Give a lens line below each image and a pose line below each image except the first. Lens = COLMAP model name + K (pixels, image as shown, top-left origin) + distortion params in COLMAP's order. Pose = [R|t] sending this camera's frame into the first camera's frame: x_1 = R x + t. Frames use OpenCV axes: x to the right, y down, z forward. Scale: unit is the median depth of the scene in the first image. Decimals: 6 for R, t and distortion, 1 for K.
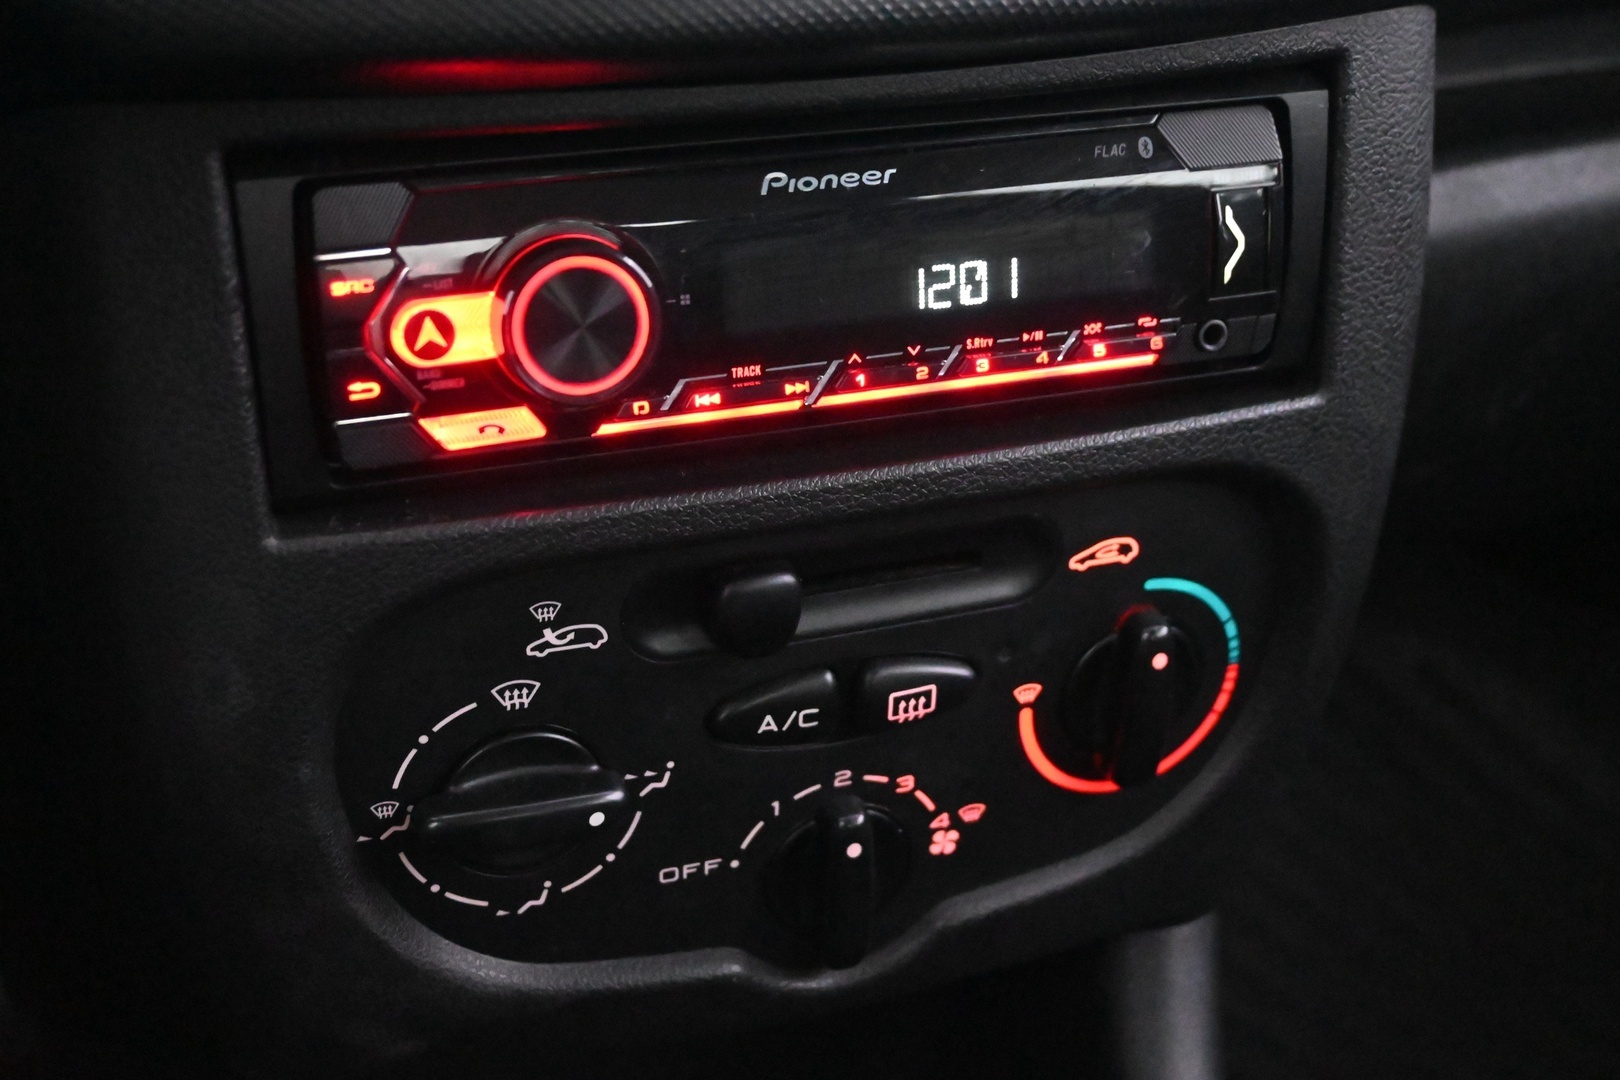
lens RADIAL K [[2039.0, 0, 810.0], [0, 2039.0, 540.0], [0, 0, 1]] dist [-0.007260, 0.001967]
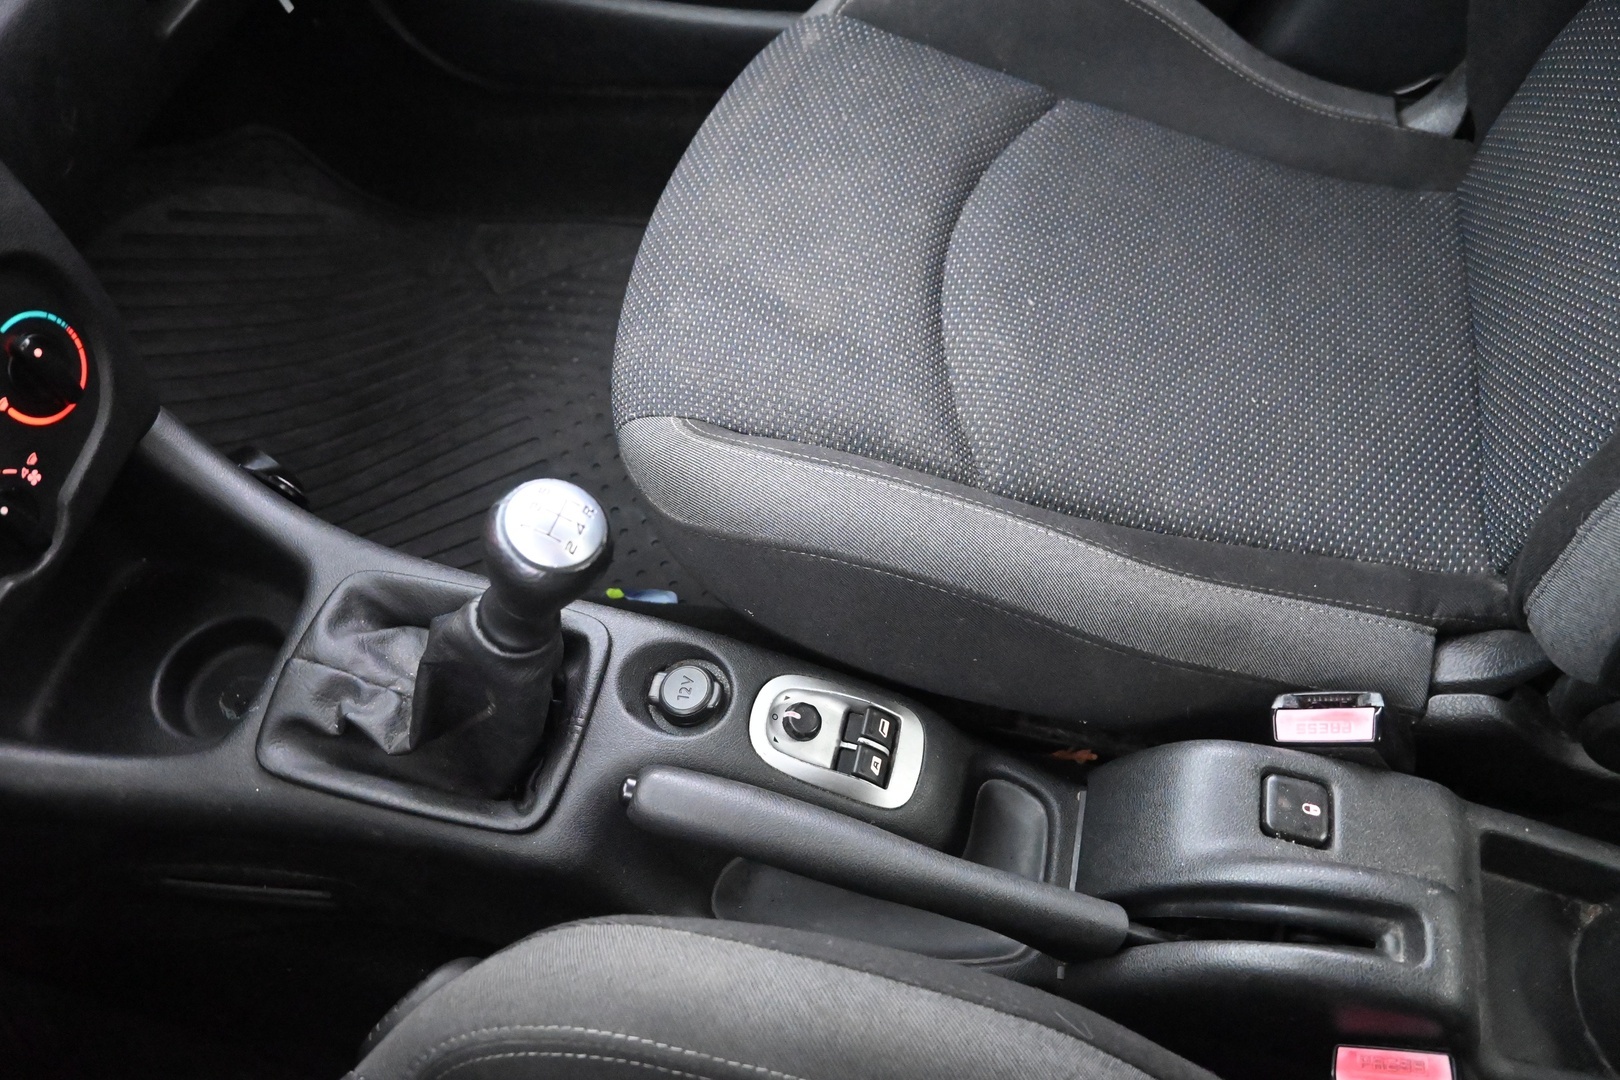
lens RADIAL K [[1107.7, 0, 810.0], [0, 1107.7, 540.0], [0, 0, 1]] dist [-0.000353, -0.000715]
pose [[0.547405, -0.751509, 0.368214, 0.036114], [0.505400, 0.647562, 0.570293, -0.077371], [-0.667022, -0.126086, 0.734292, -0.517327]]
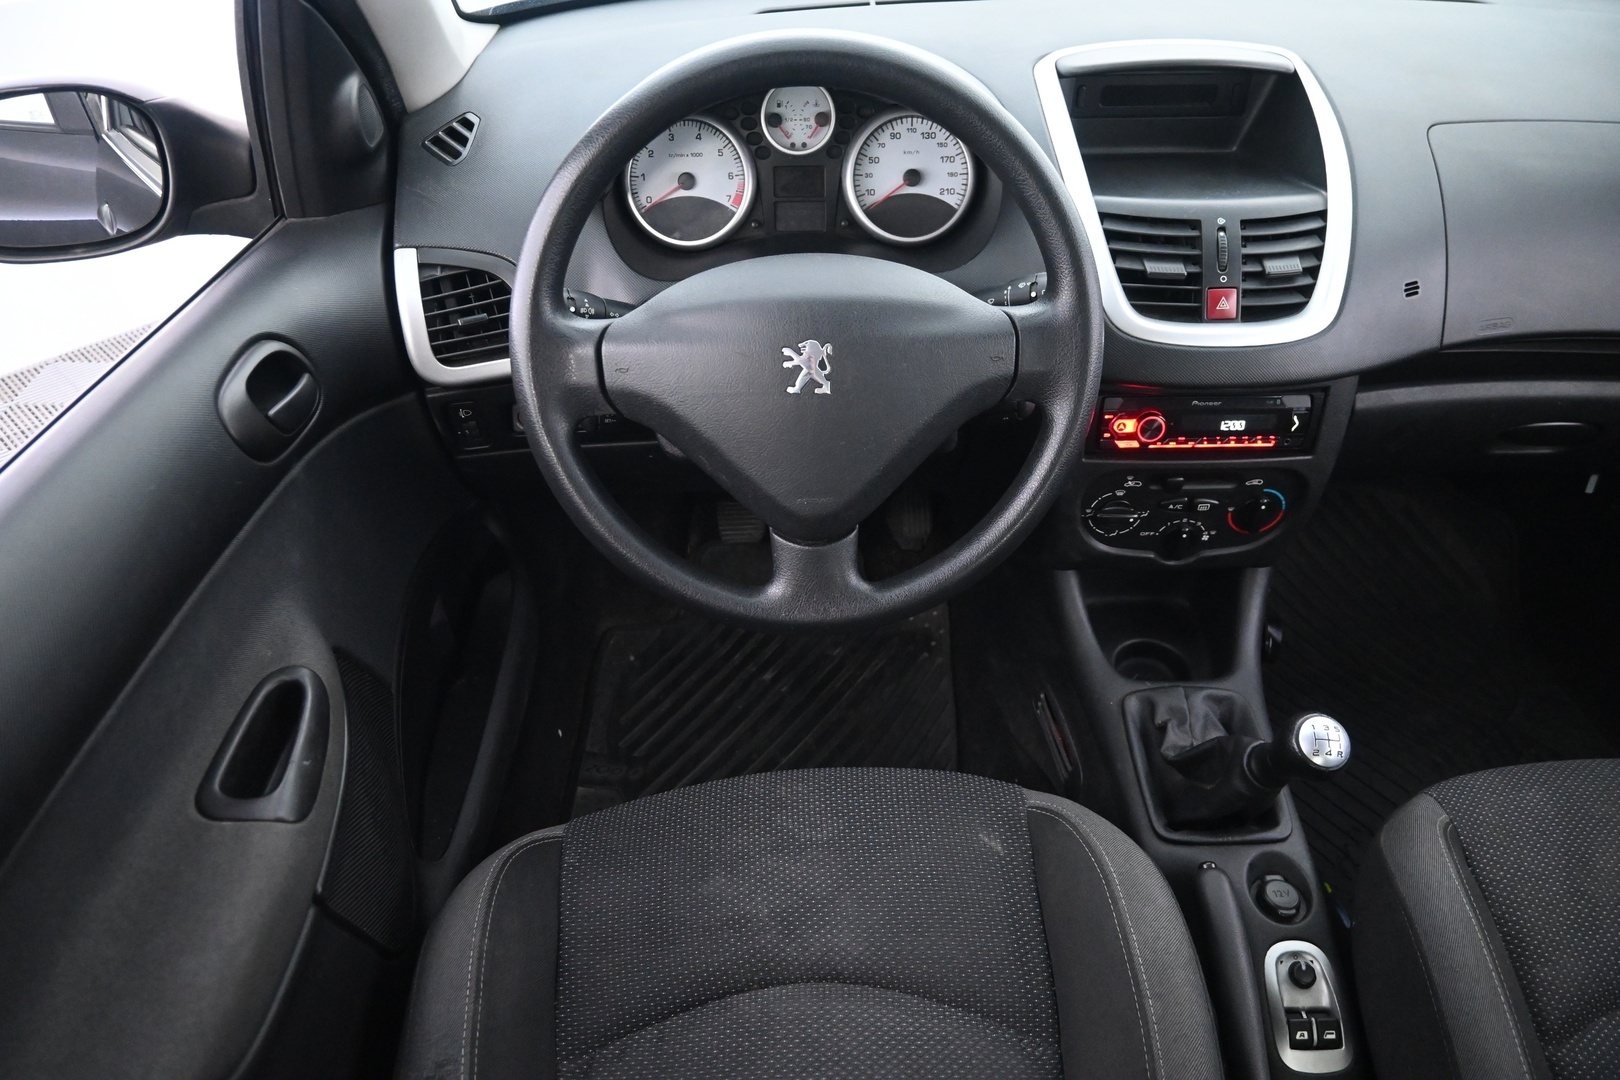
lens RADIAL K [[1100.2, 0, 810.0], [0, 1100.2, 540.0], [0, 0, 1]] dist [-0.006041, 0.000222]
pose [[0.940883, 0.181980, -0.285697, -0.068062], [-0.126291, 0.971077, 0.202632, -0.253593], [0.314309, -0.154572, 0.936652, -1.718105]]
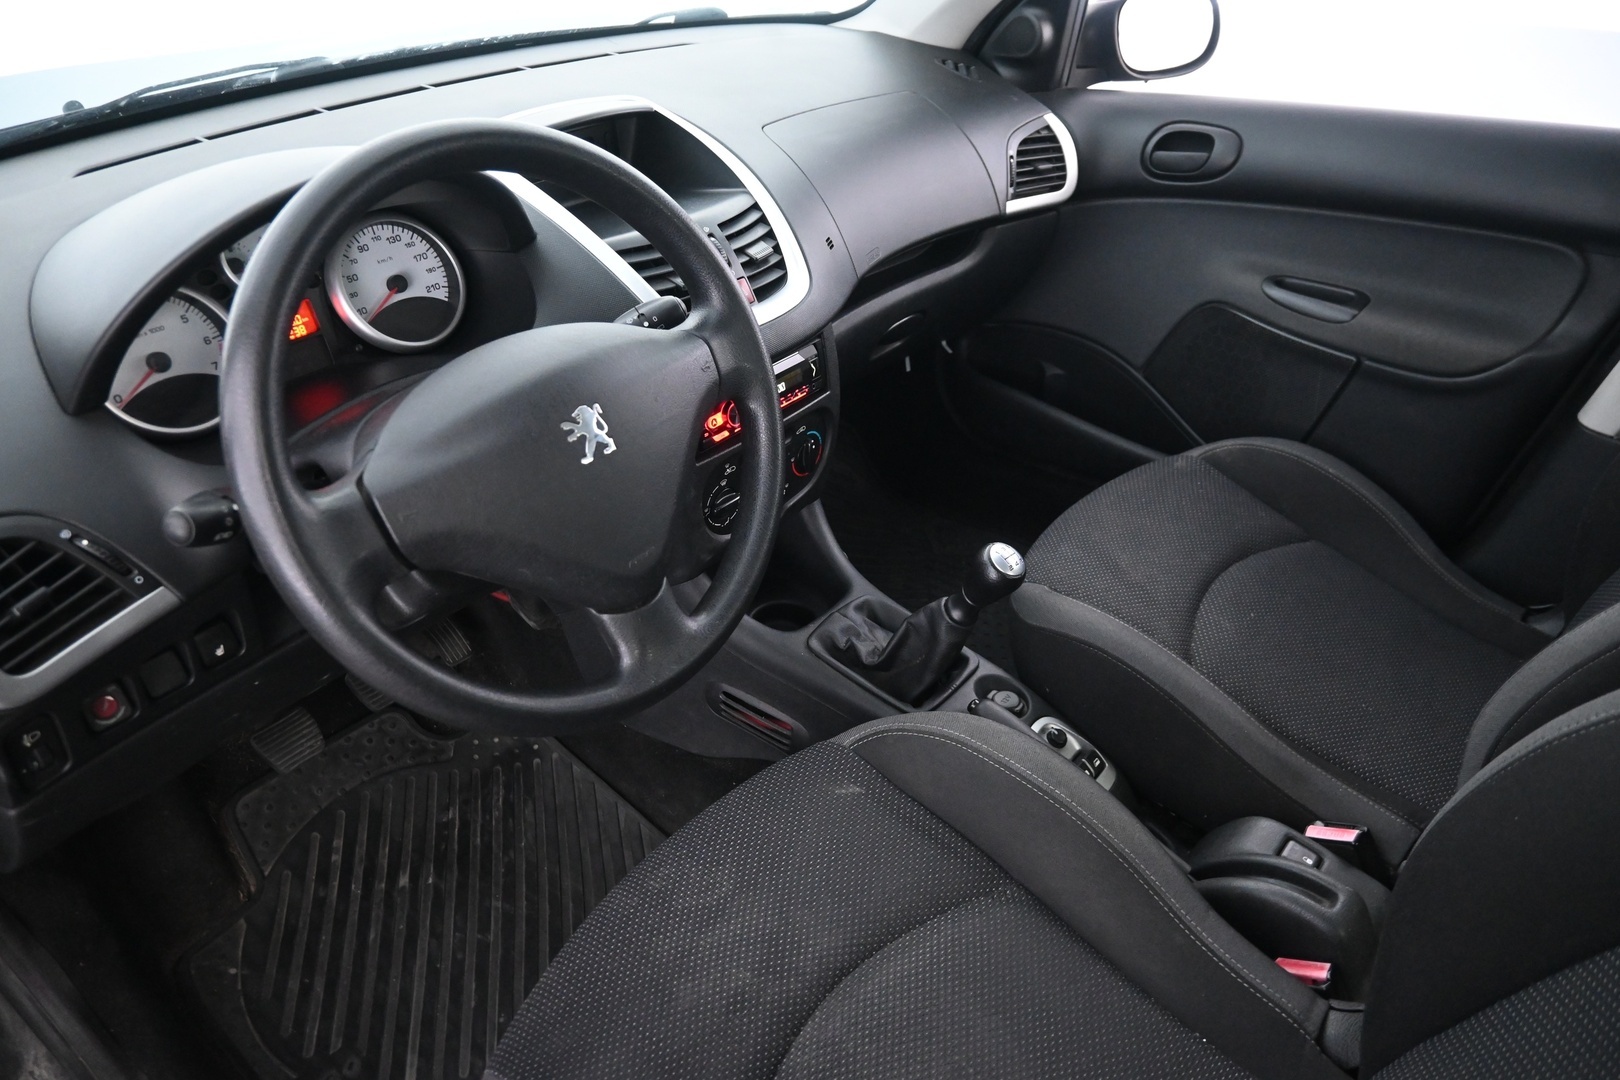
lens RADIAL K [[1107.7, 0, 810.0], [0, 1107.7, 540.0], [0, 0, 1]] dist [-0.000353, -0.000715]
pose [[0.867840, -0.307140, 0.390535, -1.129636], [0.265394, 0.951069, 0.158222, -0.183430], [-0.420022, -0.033666, 0.906889, -1.767864]]
